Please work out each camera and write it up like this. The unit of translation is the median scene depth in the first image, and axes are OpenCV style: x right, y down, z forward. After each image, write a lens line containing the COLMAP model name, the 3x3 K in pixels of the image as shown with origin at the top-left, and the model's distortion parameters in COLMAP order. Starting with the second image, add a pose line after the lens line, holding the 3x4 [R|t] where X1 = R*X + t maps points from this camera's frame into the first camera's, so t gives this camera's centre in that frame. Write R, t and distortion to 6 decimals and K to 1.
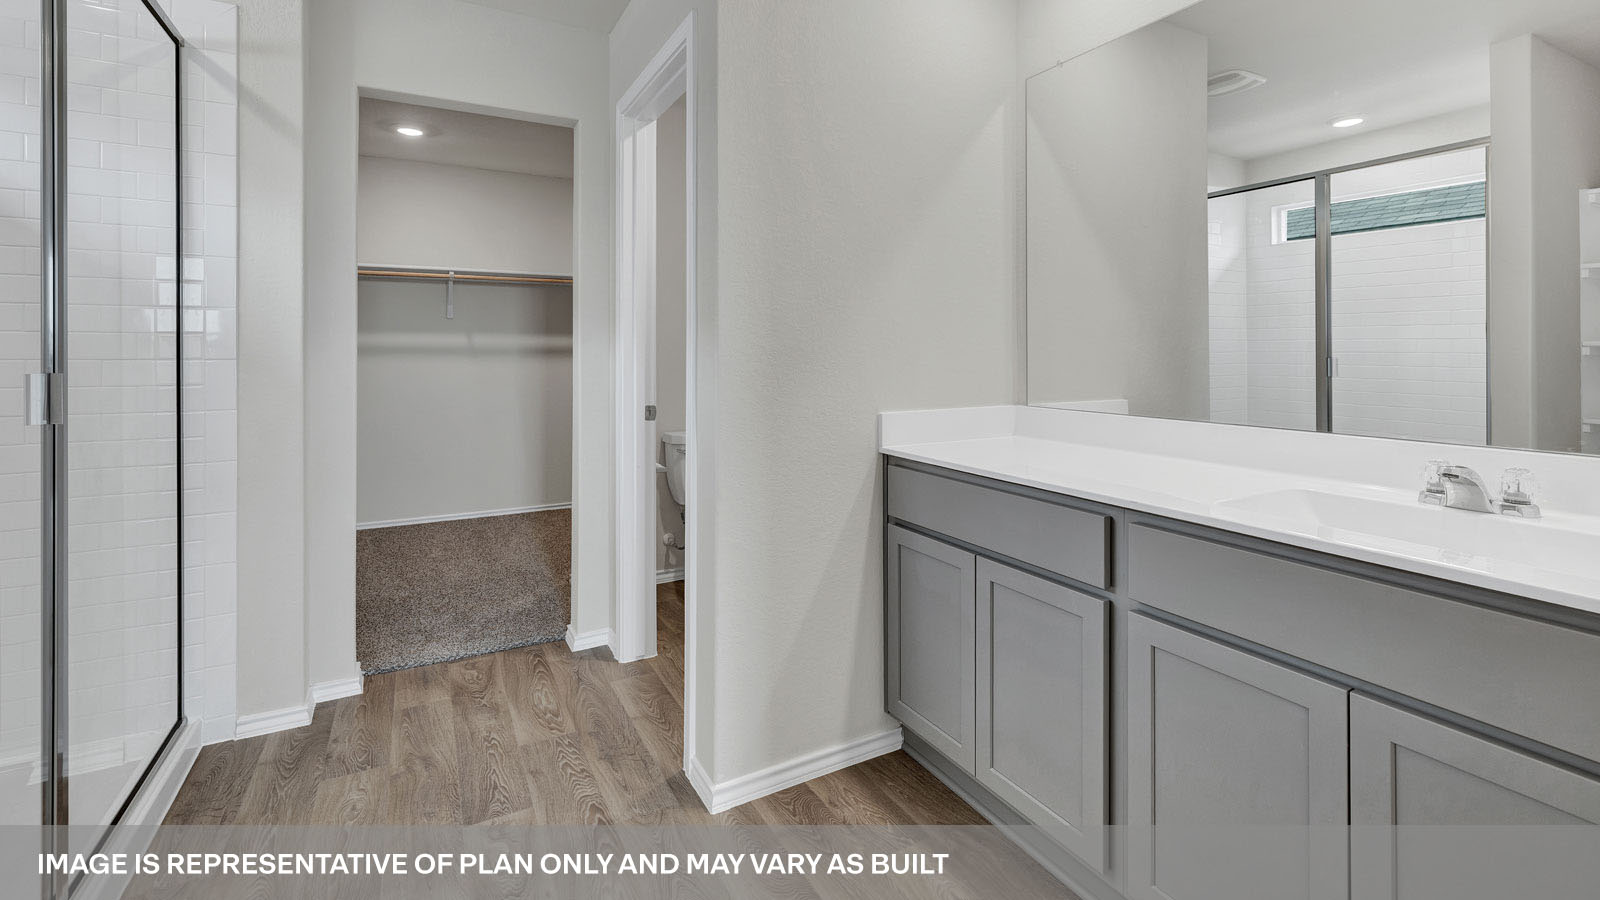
lens RADIAL K [[697.2, 0, 794.3], [0, 697.2, 351.2], [0, 0, 1]] dist [-0.002084, -0.000703]
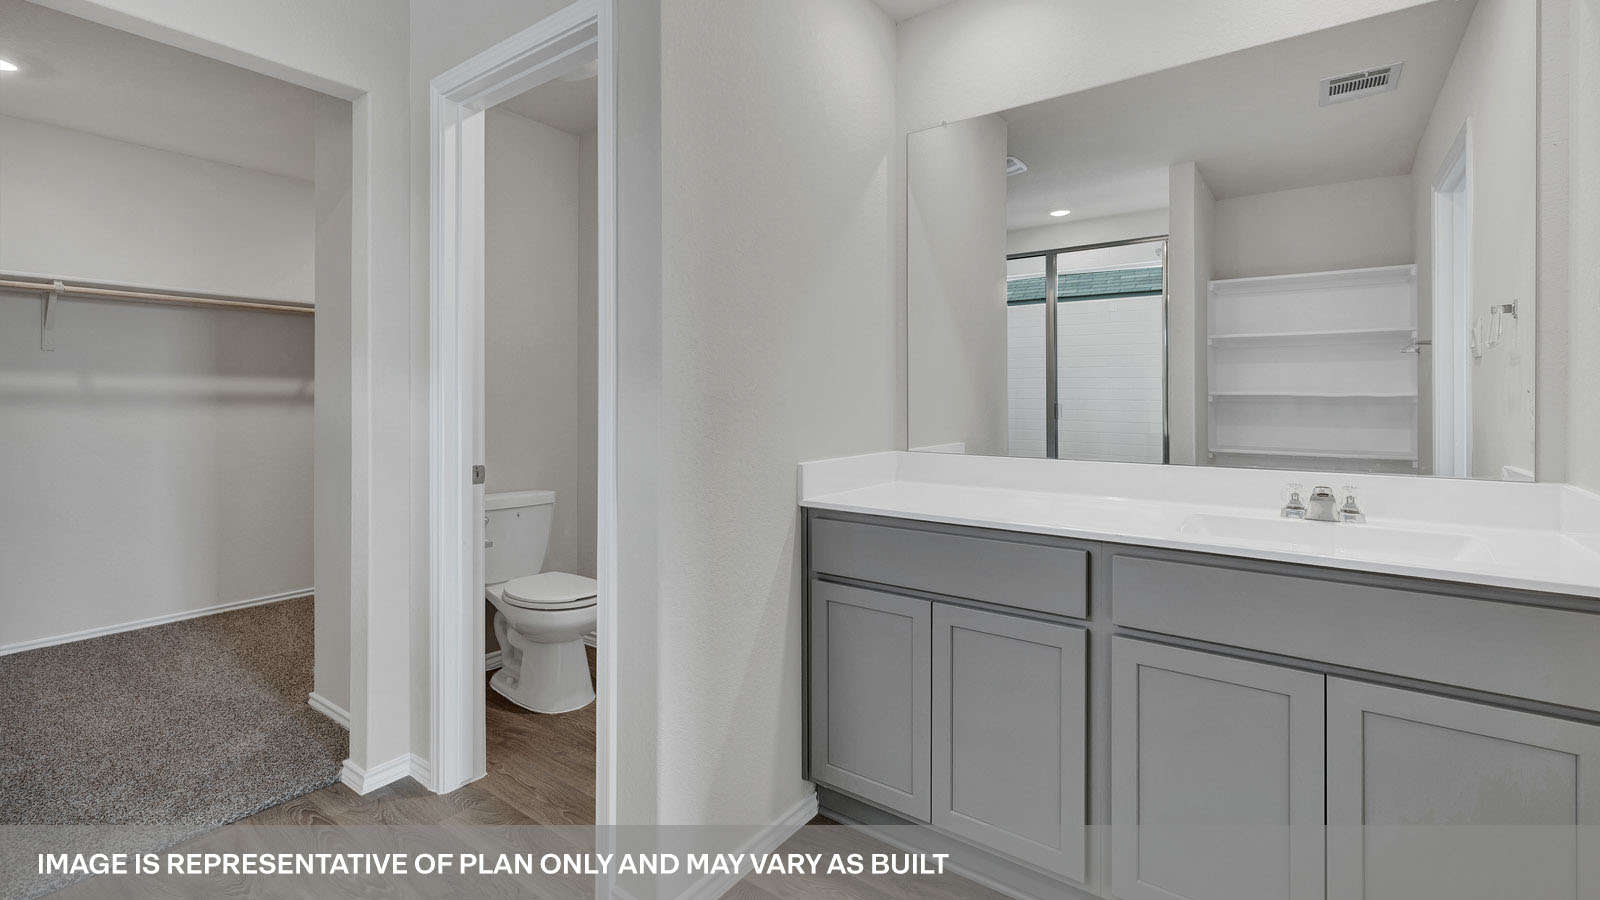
lens RADIAL K [[702.8, 0, 801.2], [0, 702.8, 400.7], [0, 0, 1]] dist [0.000219, -0.000273]
pose [[0.902449, -0.001184, 0.430795, -0.252670], [-0.000349, 0.999994, 0.003479, 0.000282], [-0.430796, -0.003290, 0.902443, 0.125900]]
